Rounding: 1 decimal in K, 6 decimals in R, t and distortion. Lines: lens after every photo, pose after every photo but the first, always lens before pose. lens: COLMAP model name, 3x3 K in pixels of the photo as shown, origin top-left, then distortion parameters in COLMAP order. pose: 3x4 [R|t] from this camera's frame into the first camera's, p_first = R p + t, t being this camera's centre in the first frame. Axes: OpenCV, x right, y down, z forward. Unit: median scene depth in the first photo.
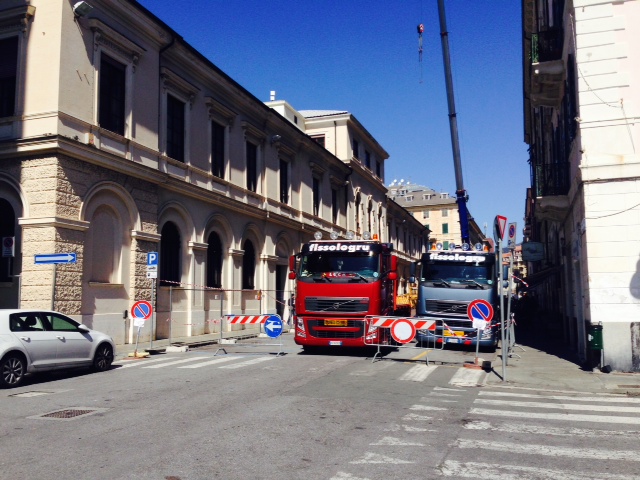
lens RADIAL K [[609.0, 0, 321.9], [0, 609.0, 233.9], [0, 0, 1]] dist [0.081028, 0.000000]
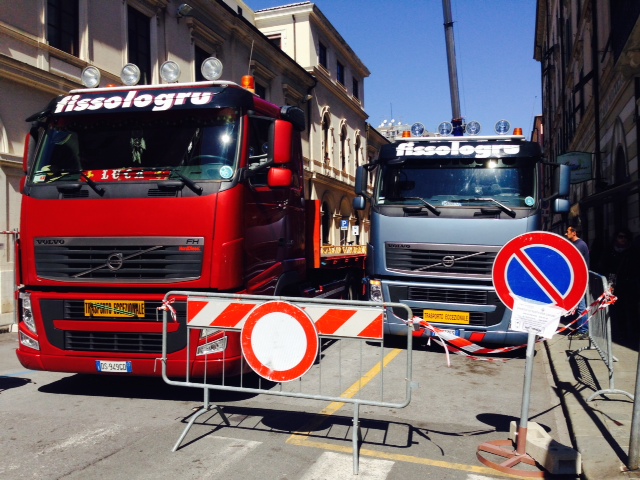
lens RADIAL K [[609.0, 0, 317.1], [0, 609.0, 244.6], [0, 0, 1]] dist [0.081028, 0.000000]
pose [[0.999902, -0.013976, 0.000567, 0.084202], [0.013856, 0.995257, 0.096284, 0.045255], [-0.001910, -0.096267, 0.995354, 0.389271]]
